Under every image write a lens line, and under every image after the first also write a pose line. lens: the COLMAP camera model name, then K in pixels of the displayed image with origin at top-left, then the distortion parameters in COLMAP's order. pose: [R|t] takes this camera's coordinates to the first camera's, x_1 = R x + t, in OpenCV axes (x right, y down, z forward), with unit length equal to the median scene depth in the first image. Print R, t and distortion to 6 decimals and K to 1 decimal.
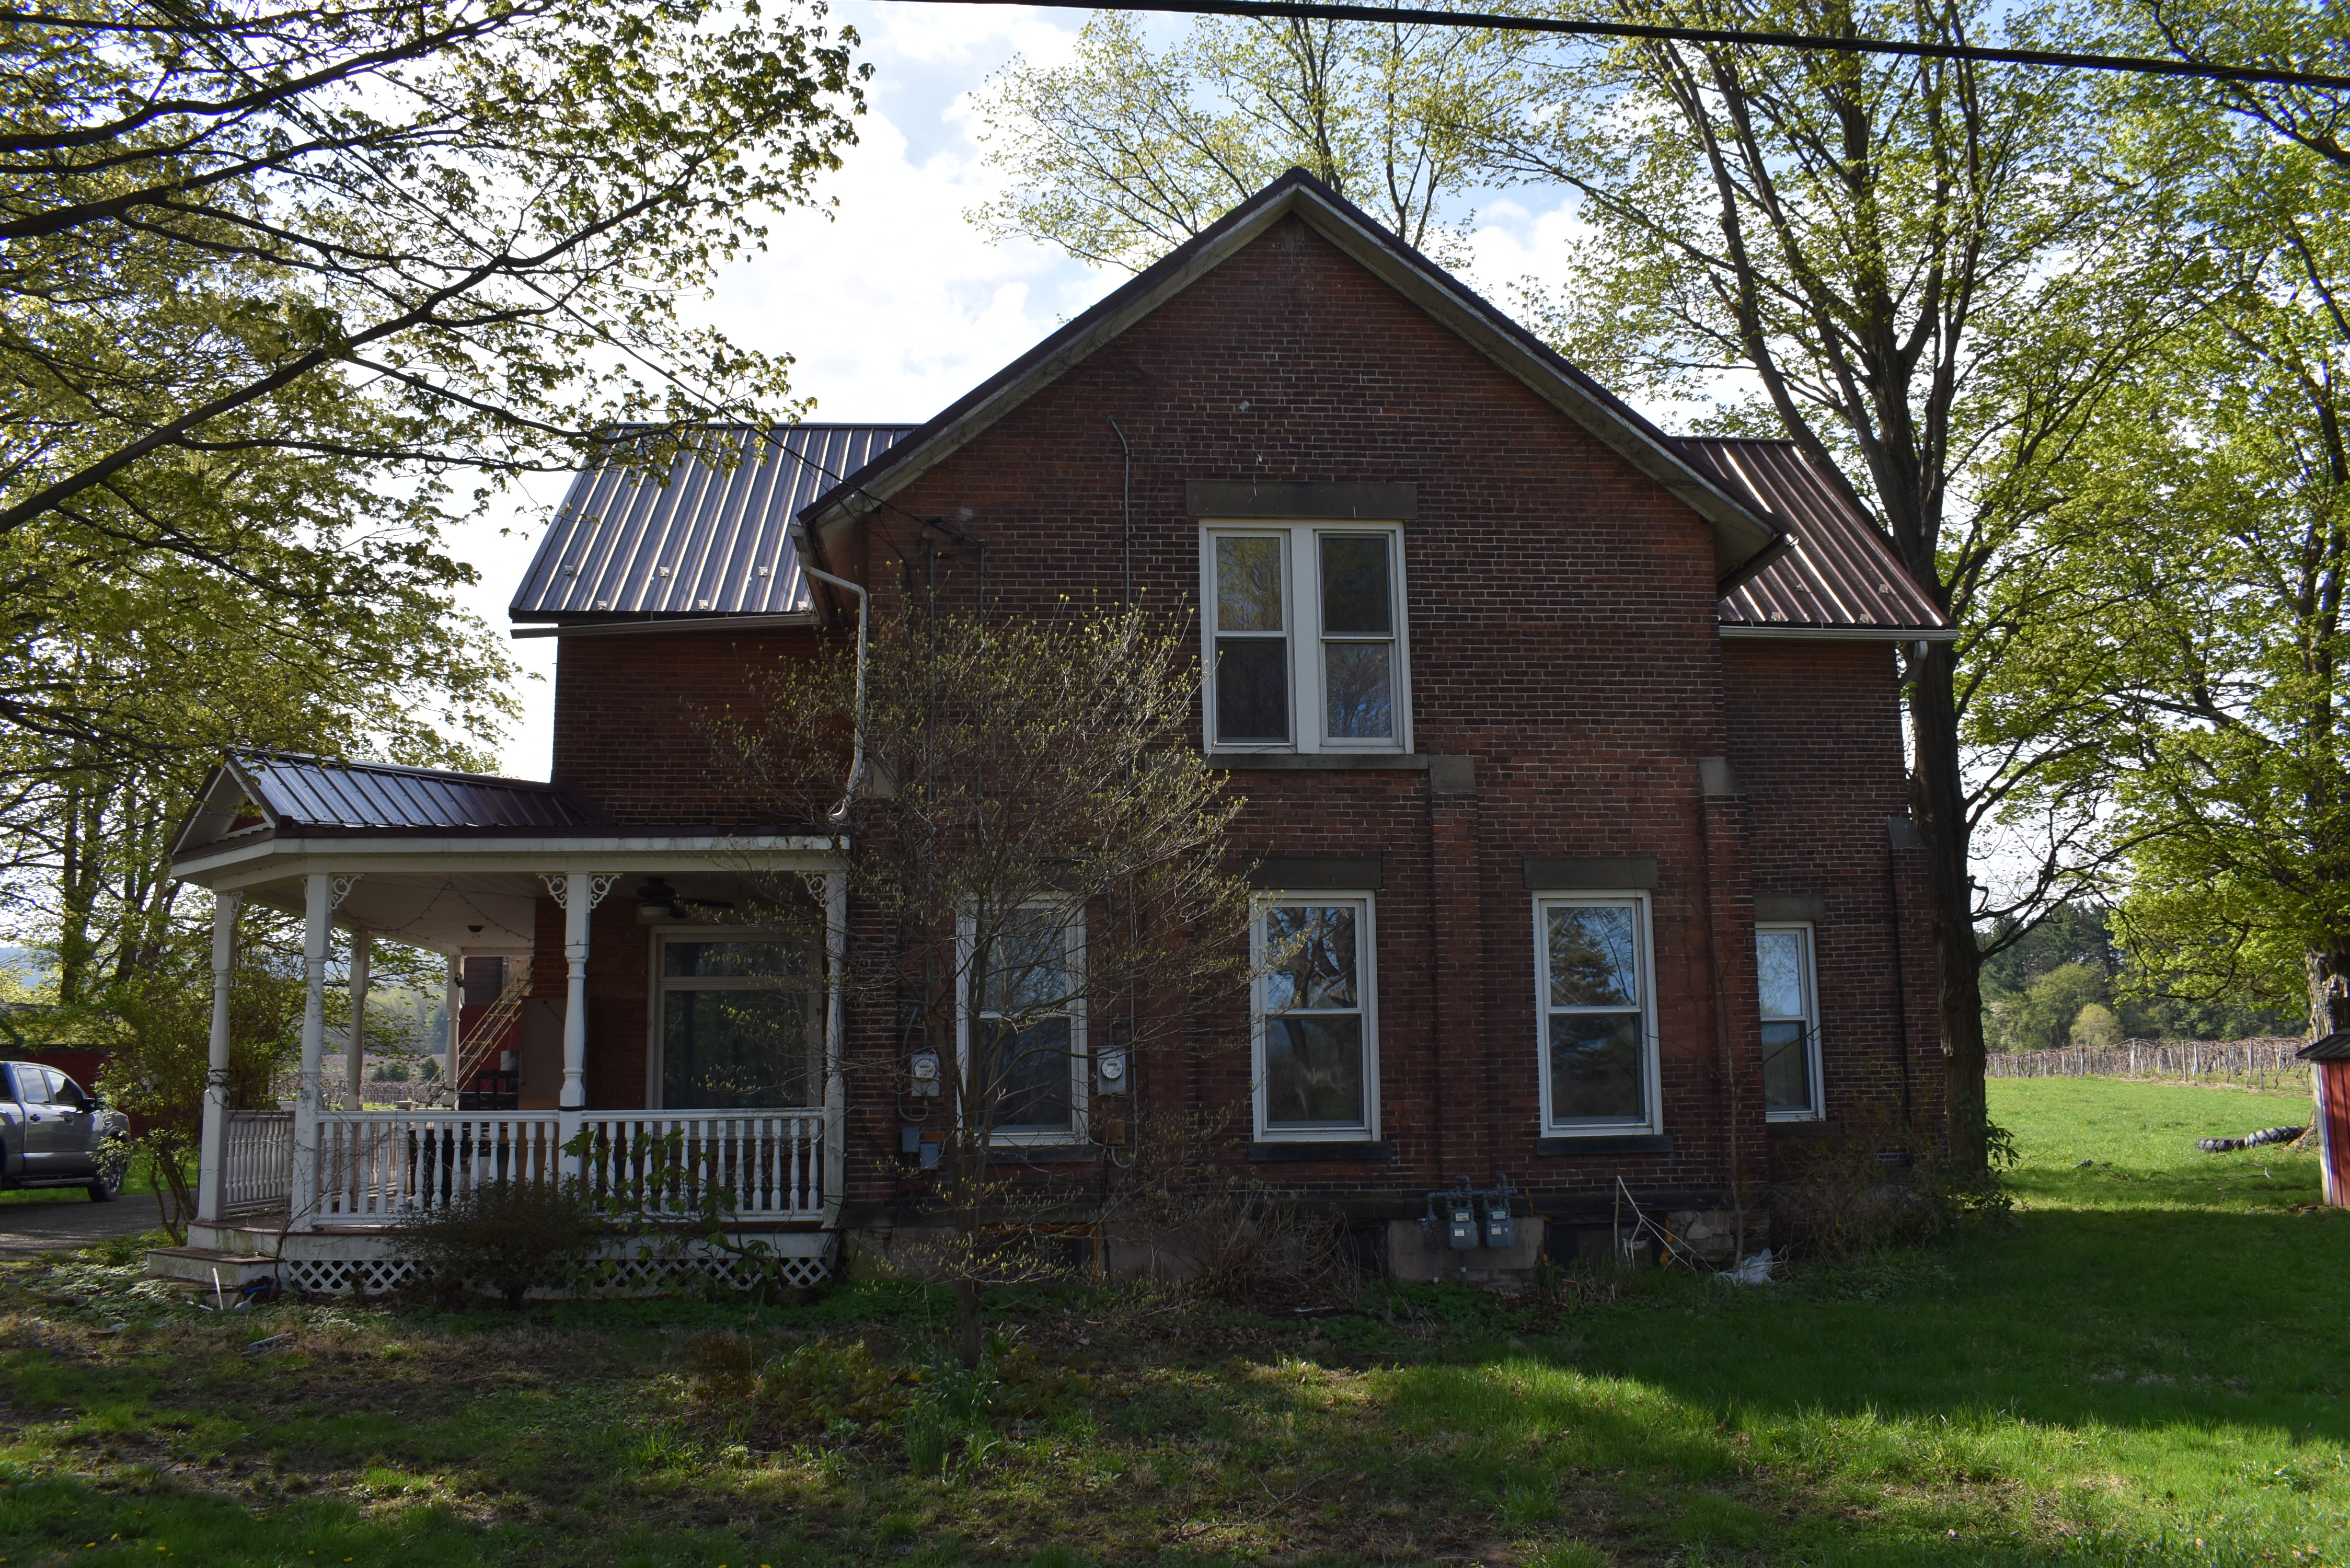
lens RADIAL K [[1834.9, 0, 1188.3], [0, 1834.9, 776.9], [0, 0, 1]] dist [-0.095125, 0.012316]
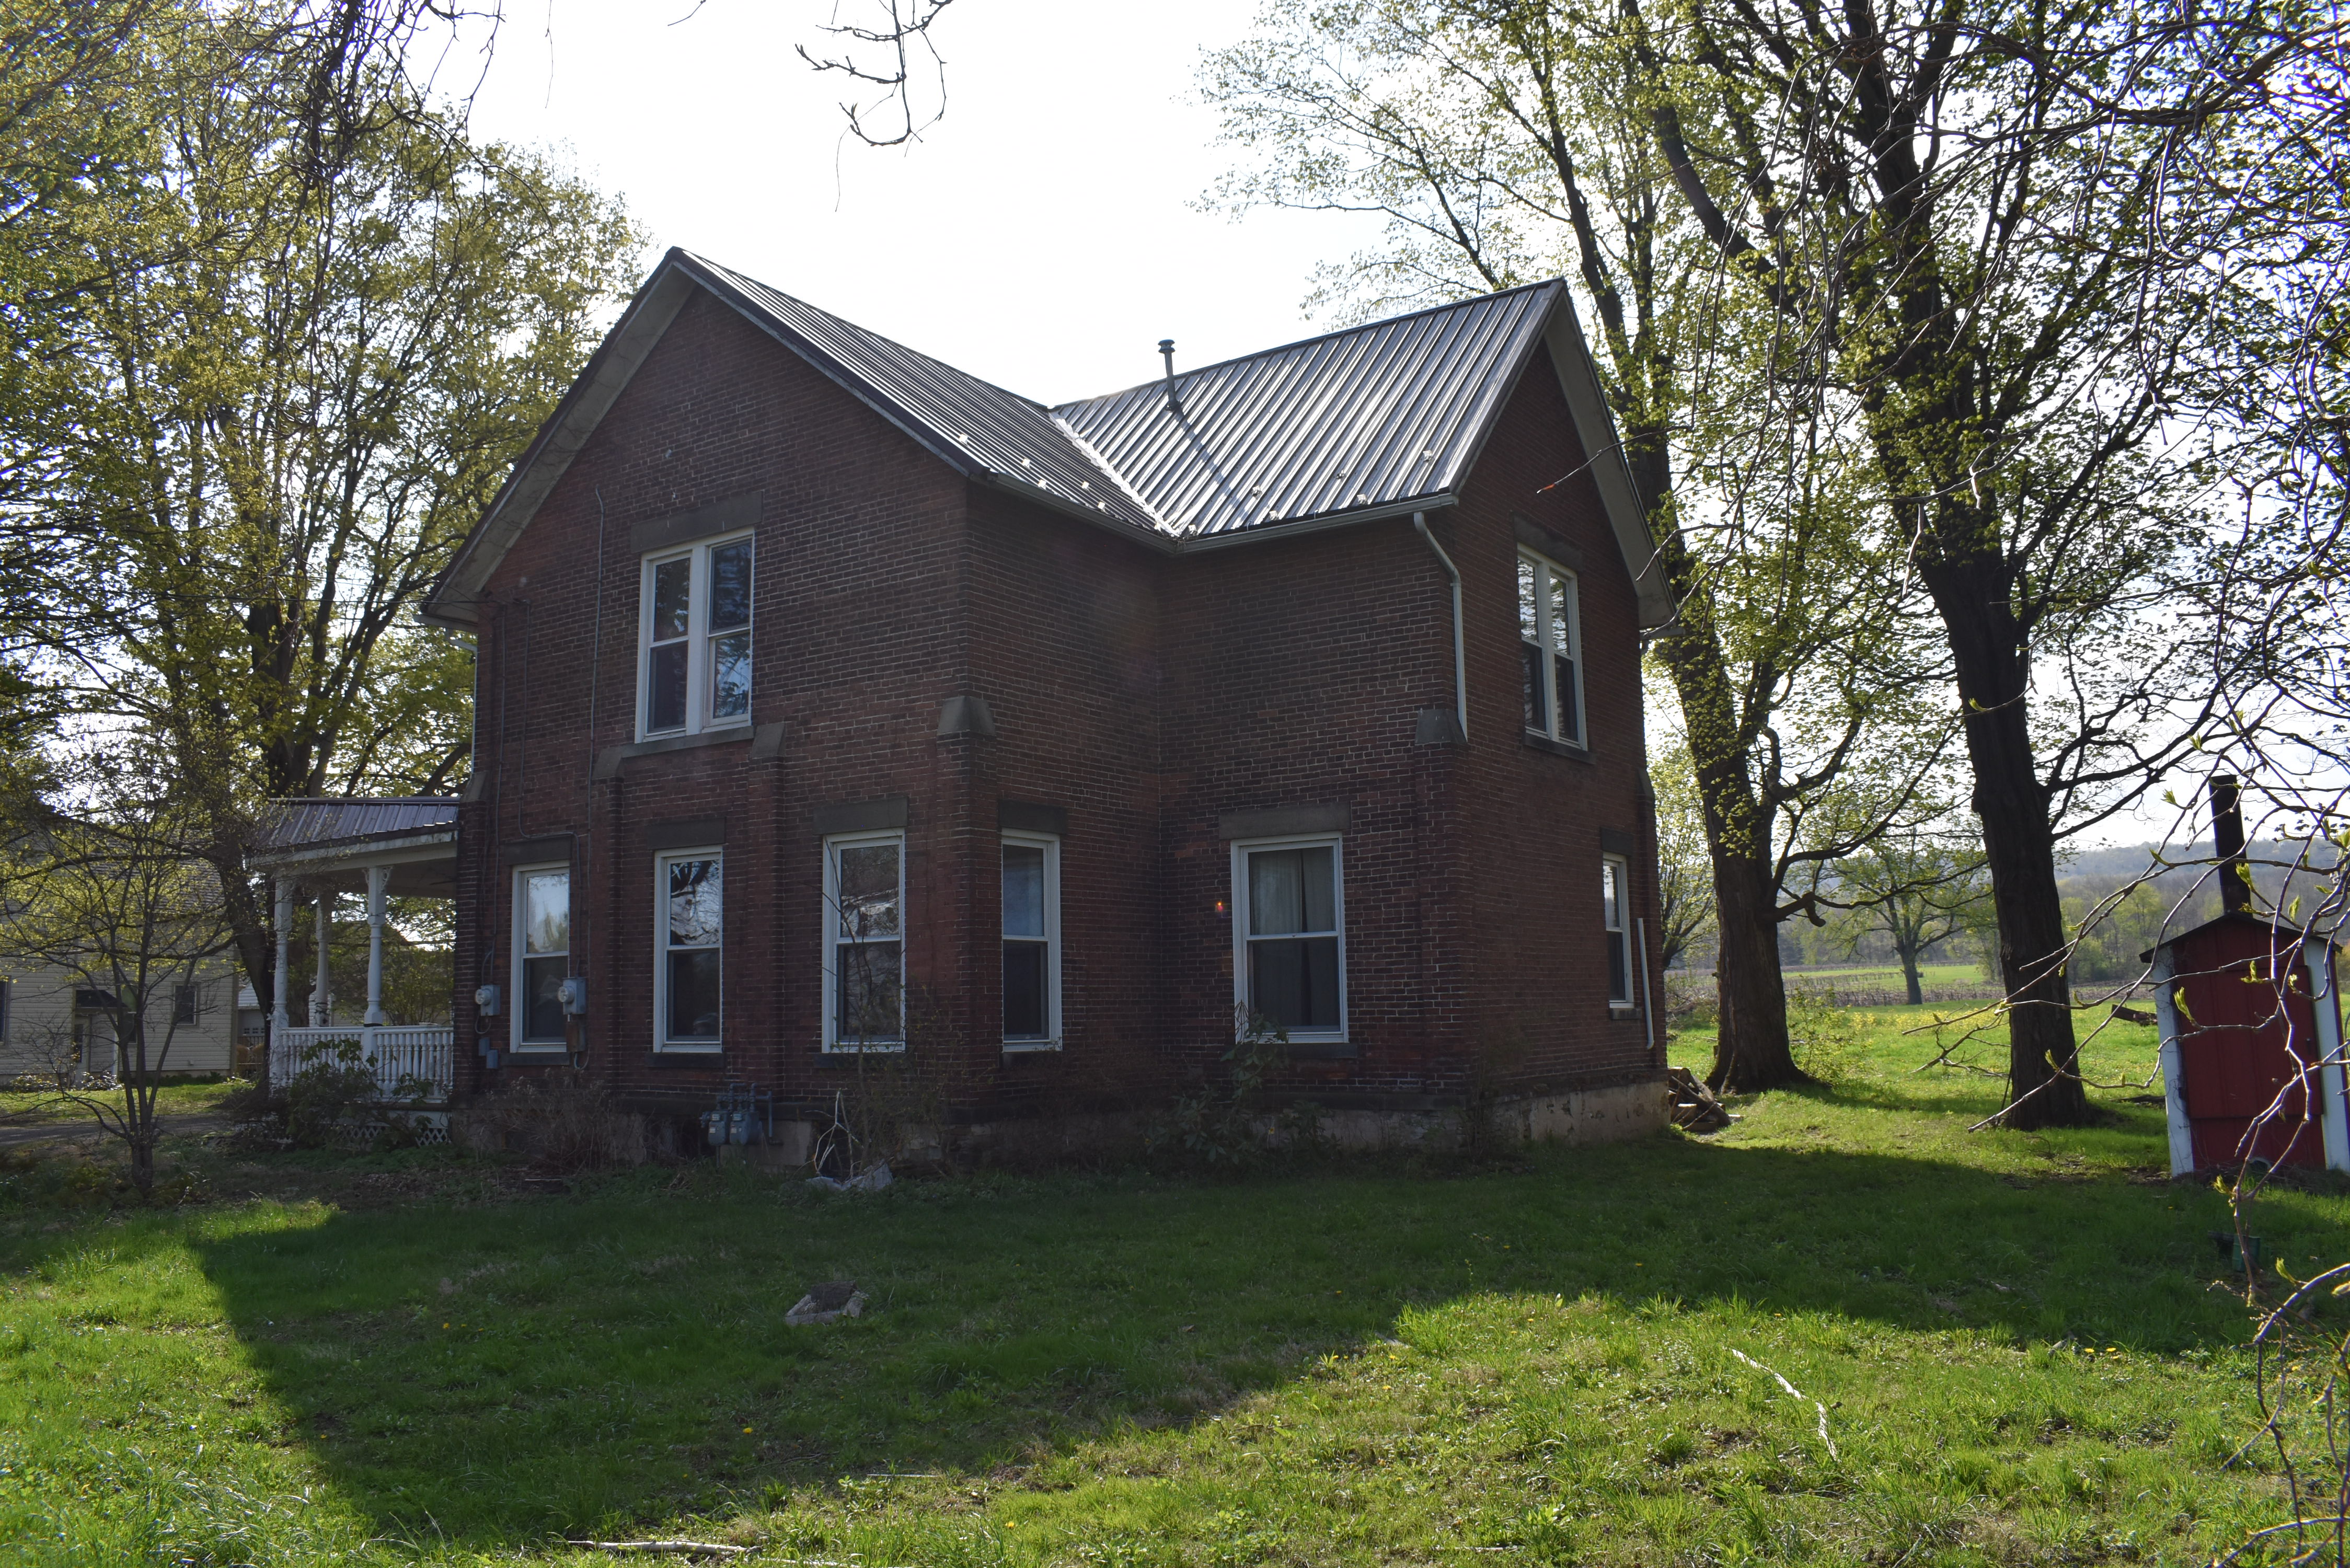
lens RADIAL K [[1834.9, 0, 1188.3], [0, 1834.9, 776.9], [0, 0, 1]] dist [-0.095125, 0.012316]
pose [[0.790650, -0.089230, -0.605731, 1.030778], [0.124871, 0.992030, 0.016856, 0.034242], [0.599399, -0.088965, 0.795491, 0.228362]]
